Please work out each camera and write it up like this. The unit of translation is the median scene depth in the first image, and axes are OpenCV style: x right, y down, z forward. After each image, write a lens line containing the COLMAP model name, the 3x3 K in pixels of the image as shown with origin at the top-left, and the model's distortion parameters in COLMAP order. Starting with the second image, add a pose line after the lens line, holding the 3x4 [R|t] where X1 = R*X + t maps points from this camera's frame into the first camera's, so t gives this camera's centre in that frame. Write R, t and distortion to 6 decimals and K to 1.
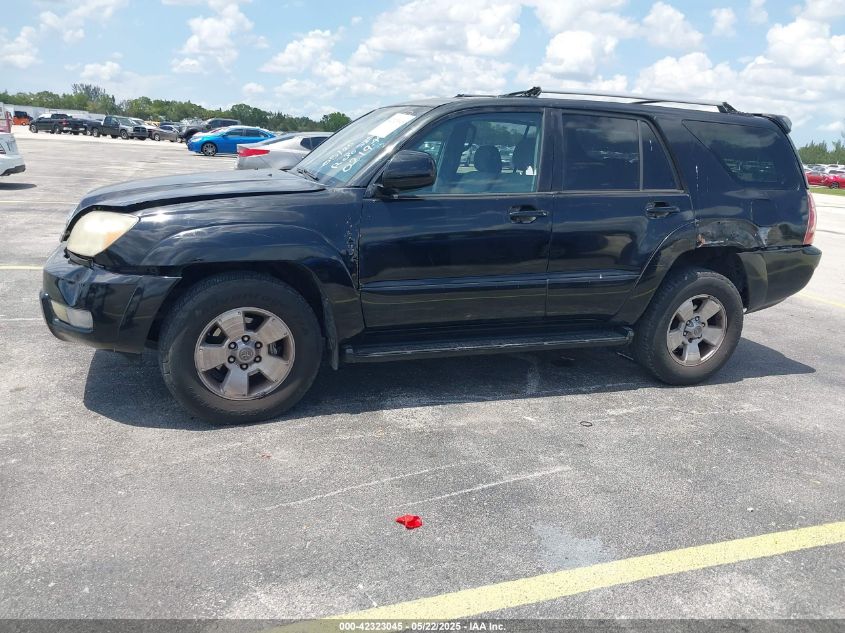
lens RADIAL K [[641.8, 0, 422.3], [0, 641.8, 334.1], [0, 0, 1]] dist [-0.007086, -0.008746]
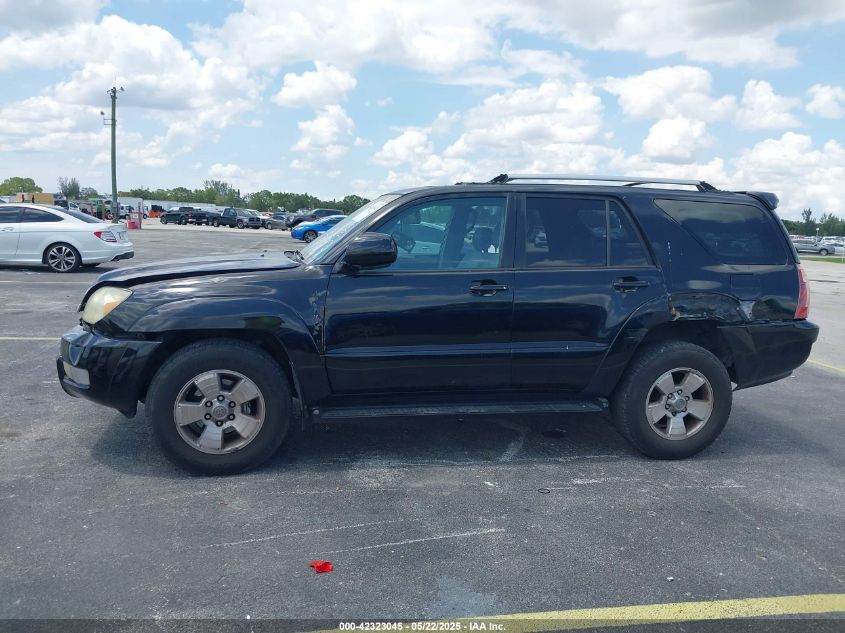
lens RADIAL K [[641.8, 0, 422.3], [0, 641.8, 334.1], [0, 0, 1]] dist [-0.007086, -0.008746]
pose [[0.988963, 0.005969, -0.148043, 0.230965], [-0.024488, 0.992031, -0.123589, 0.025449], [0.146126, 0.125851, 0.981228, -0.061460]]
